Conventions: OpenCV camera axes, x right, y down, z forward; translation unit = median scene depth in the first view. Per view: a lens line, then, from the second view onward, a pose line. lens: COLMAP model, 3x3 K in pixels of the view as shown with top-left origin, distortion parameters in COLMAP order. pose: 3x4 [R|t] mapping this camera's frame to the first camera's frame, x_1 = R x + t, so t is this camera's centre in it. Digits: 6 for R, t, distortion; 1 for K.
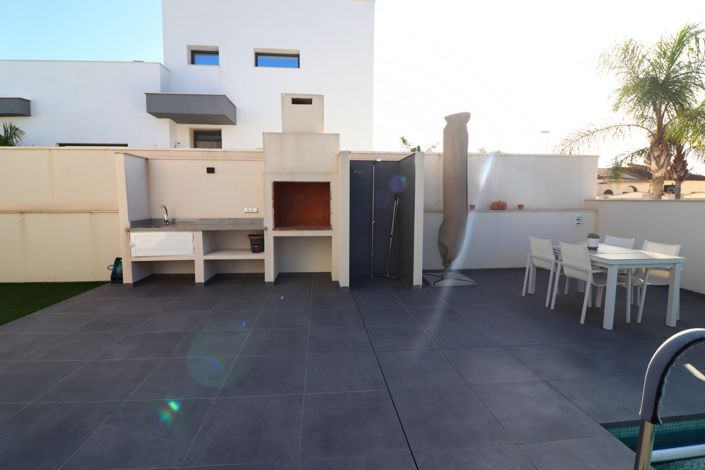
lens RADIAL K [[330.3, 0, 350.9], [0, 330.3, 231.7], [0, 0, 1]] dist [-0.013585, -0.000261]
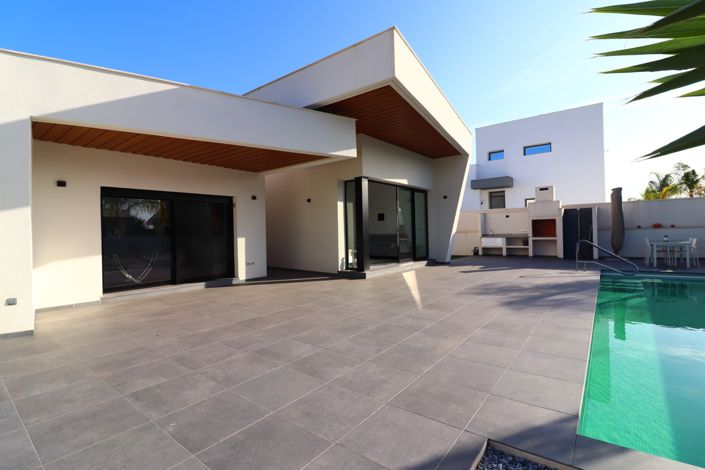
lens RADIAL K [[330.3, 0, 350.9], [0, 330.3, 231.7], [0, 0, 1]] dist [-0.013585, -0.000261]
pose [[0.724494, -0.020627, -0.688972, 0.543455], [-0.038518, 0.996779, -0.070346, 0.192904], [0.688204, 0.077503, 0.721366, -1.957315]]
